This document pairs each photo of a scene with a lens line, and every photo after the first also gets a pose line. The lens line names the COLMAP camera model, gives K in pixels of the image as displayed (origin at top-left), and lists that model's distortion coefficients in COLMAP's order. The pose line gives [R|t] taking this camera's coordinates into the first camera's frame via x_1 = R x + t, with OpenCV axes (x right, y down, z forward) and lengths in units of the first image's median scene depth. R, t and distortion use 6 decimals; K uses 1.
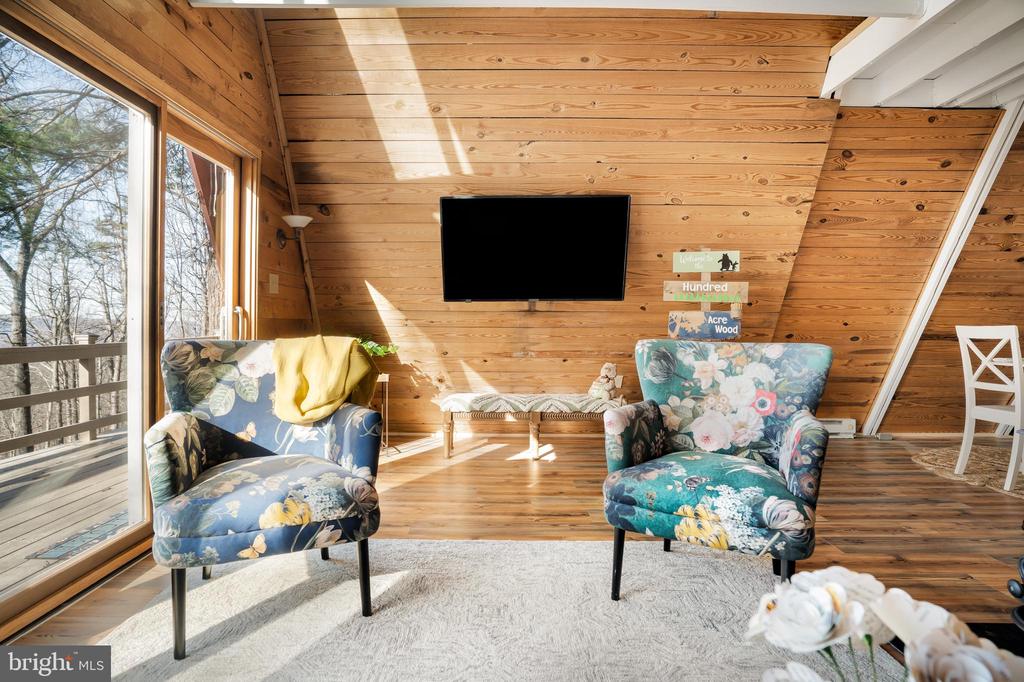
lens RADIAL K [[542.4, 0, 512.3], [0, 542.4, 330.8], [0, 0, 1]] dist [-0.051343, -0.000982]
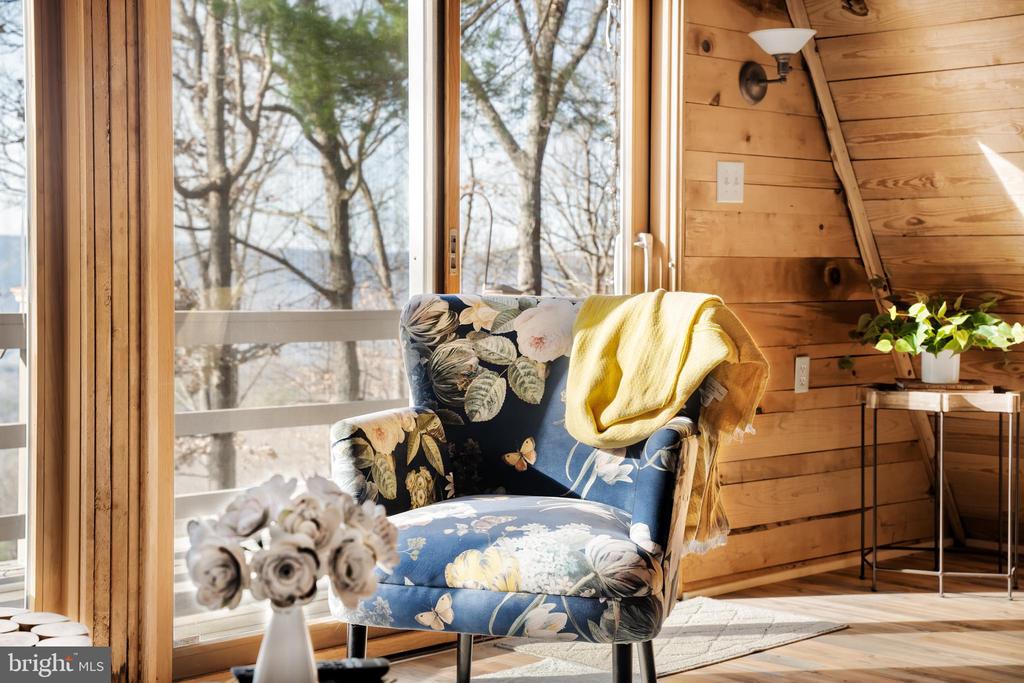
lens RADIAL K [[1664.3, 0, 511.4], [0, 1664.3, 341.0], [0, 0, 1]] dist [0.070775, 0.000000]
pose [[0.709051, 0.029577, -0.704537, 0.756515], [-0.009881, 0.999439, 0.032013, 0.009588], [0.705088, -0.015738, 0.708945, -0.280069]]
